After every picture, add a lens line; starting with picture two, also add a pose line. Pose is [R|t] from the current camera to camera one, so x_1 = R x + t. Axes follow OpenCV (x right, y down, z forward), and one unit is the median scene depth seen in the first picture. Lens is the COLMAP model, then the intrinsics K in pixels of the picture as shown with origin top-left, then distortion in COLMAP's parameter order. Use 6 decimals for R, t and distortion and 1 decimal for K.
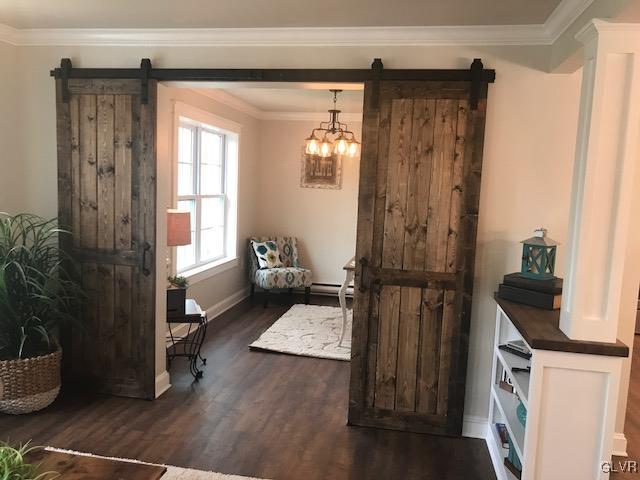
lens RADIAL K [[524.7, 0, 320.0], [0, 524.7, 240.0], [0, 0, 1]] dist [0.046510, -0.072701]
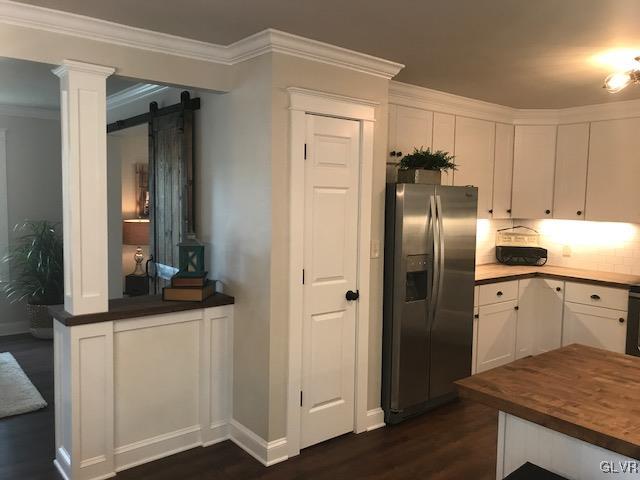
lens RADIAL K [[524.7, 0, 320.0], [0, 524.7, 240.0], [0, 0, 1]] dist [0.046510, -0.072701]
pose [[0.763417, 0.021815, -0.645538, 1.041387], [-0.056138, 0.997888, -0.032667, 0.014580], [0.643462, 0.061178, 0.763029, 0.234787]]
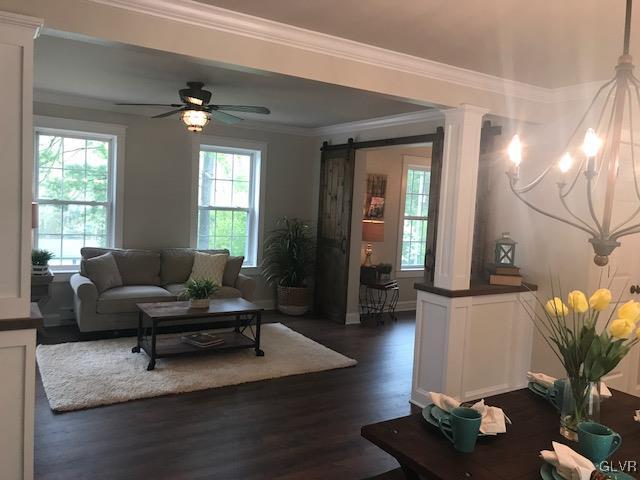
lens RADIAL K [[524.7, 0, 320.0], [0, 524.7, 240.0], [0, 0, 1]] dist [0.046510, -0.072701]
pose [[0.675699, 0.047300, -0.735659, 0.871536], [-0.101728, 0.994375, -0.029503, 0.073753], [0.730125, 0.094772, 0.676709, -0.274497]]
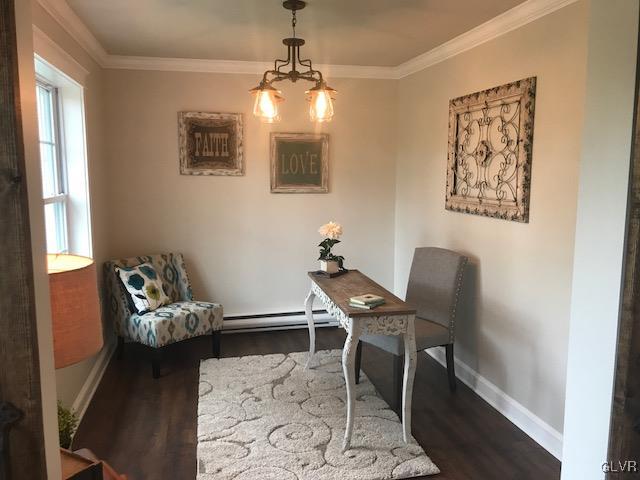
lens RADIAL K [[524.7, 0, 320.0], [0, 524.7, 240.0], [0, 0, 1]] dist [0.046510, -0.072701]
pose [[0.917108, -0.091564, 0.387981, -0.152721], [0.076004, 0.995573, 0.055299, -0.048230], [-0.391327, -0.021227, 0.920007, 0.370086]]
